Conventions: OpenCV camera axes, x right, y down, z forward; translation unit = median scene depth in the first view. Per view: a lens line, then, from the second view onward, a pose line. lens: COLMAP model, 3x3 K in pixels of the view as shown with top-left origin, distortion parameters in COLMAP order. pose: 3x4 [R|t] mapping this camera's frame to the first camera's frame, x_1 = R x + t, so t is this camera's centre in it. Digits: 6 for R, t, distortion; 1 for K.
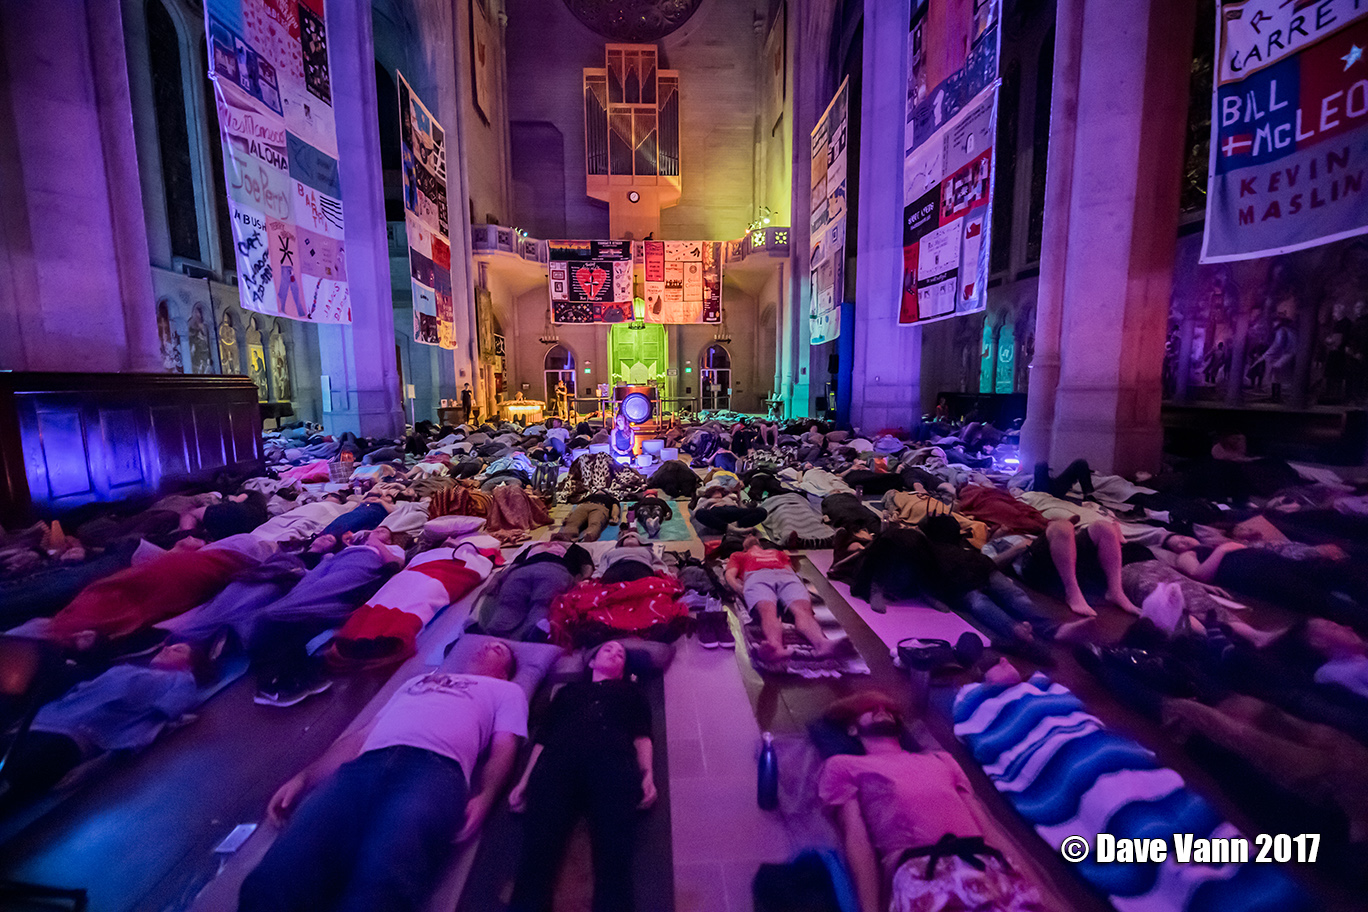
lens RADIAL K [[570.0, 0, 684.0], [0, 570.0, 456.0], [0, 0, 1]] dist [-0.000154, 0.000003]
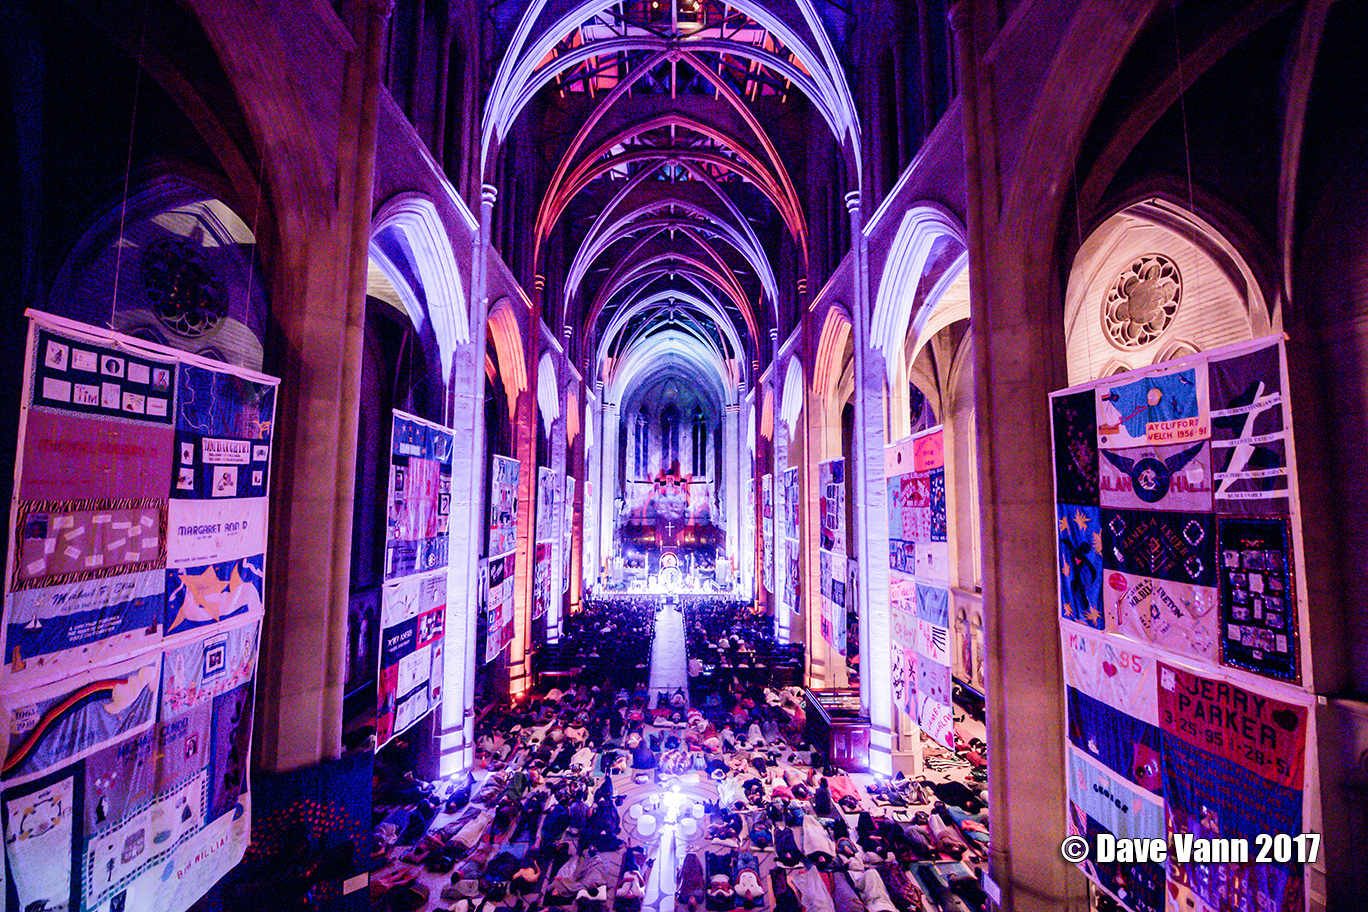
lens RADIAL K [[570.0, 0, 684.0], [0, 570.0, 456.0], [0, 0, 1]] dist [-0.000154, 0.000003]
pose [[-0.999832, -0.000358, 0.018340, -0.165840], [0.000352, 0.999252, 0.038669, -0.887159], [-0.018340, 0.038669, -0.999084, 2.251658]]
